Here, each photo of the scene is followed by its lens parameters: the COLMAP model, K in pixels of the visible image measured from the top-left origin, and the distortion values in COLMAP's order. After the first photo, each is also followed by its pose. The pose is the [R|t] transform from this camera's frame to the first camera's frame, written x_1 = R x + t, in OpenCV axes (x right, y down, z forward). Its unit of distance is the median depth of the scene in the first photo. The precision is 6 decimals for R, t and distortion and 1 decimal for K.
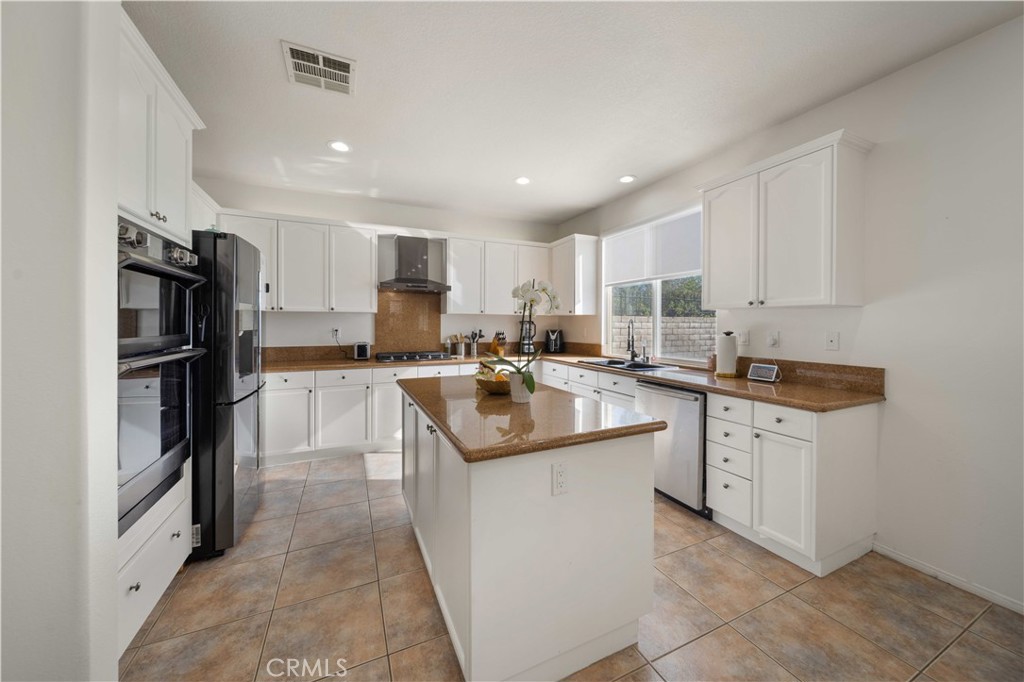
lens RADIAL K [[360.8, 0, 508.9], [0, 360.8, 324.9], [0, 0, 1]] dist [0.000573, -0.000670]
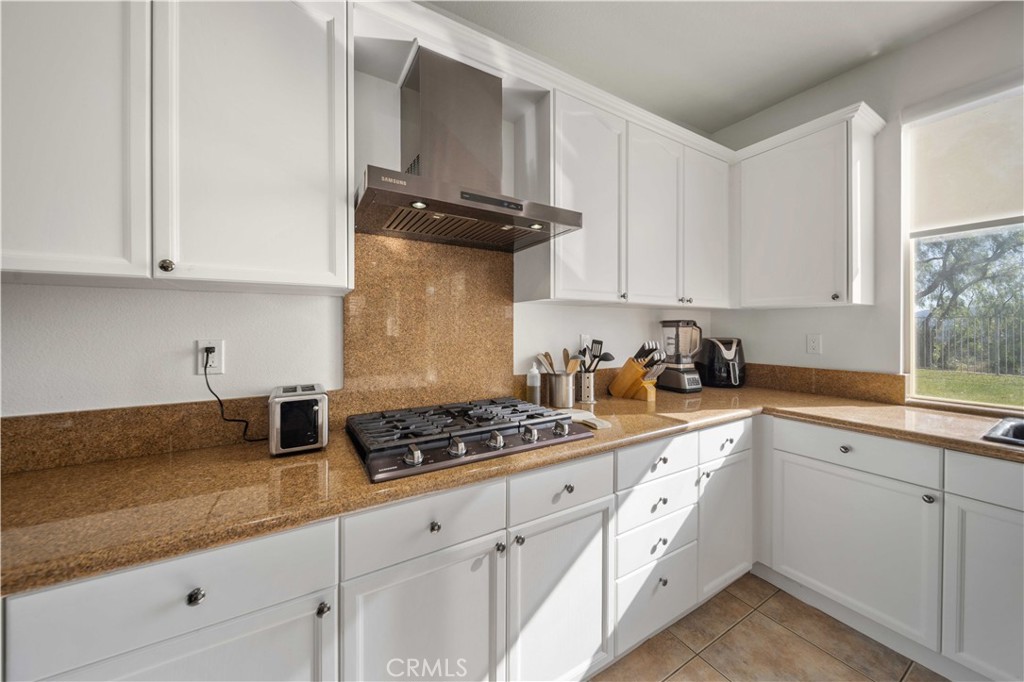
lens RADIAL K [[360.8, 0, 509.6], [0, 360.8, 328.5], [0, 0, 1]] dist [0.000573, -0.000670]
pose [[0.993538, -0.003001, 0.113460, -0.302983], [0.003117, 0.999995, -0.000851, -0.000915], [-0.113457, 0.001199, 0.993542, 0.771199]]
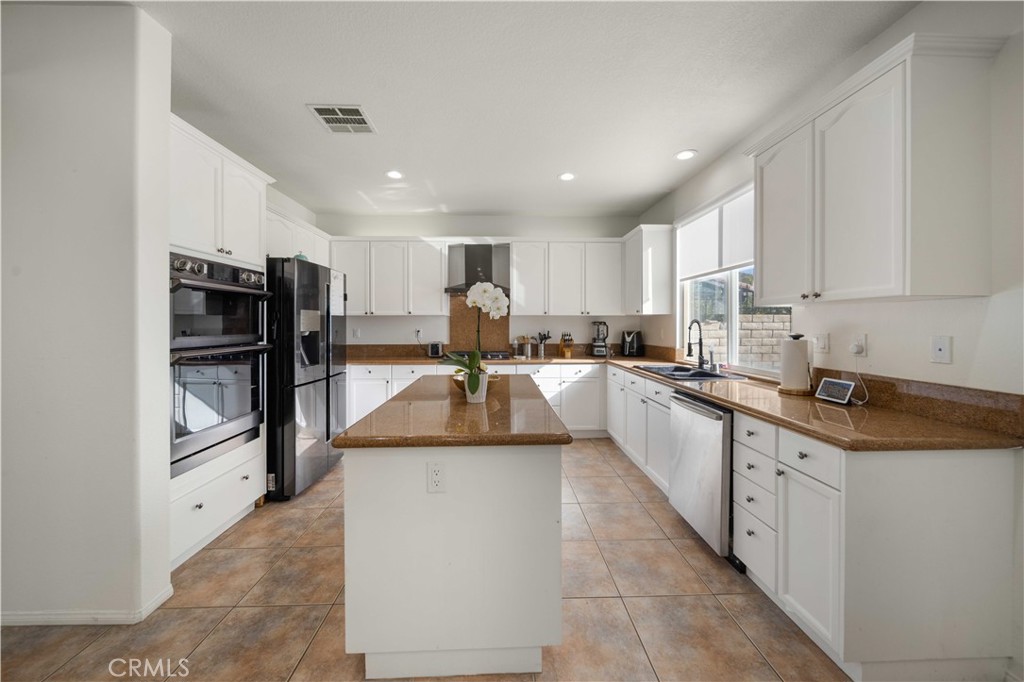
lens RADIAL K [[360.8, 0, 508.7], [0, 360.8, 324.9], [0, 0, 1]] dist [0.000573, -0.000670]
pose [[0.922156, -0.003889, -0.386798, 0.269830], [0.002799, 0.999990, -0.003381, -0.000327], [0.386807, 0.002035, 0.922158, 0.050762]]
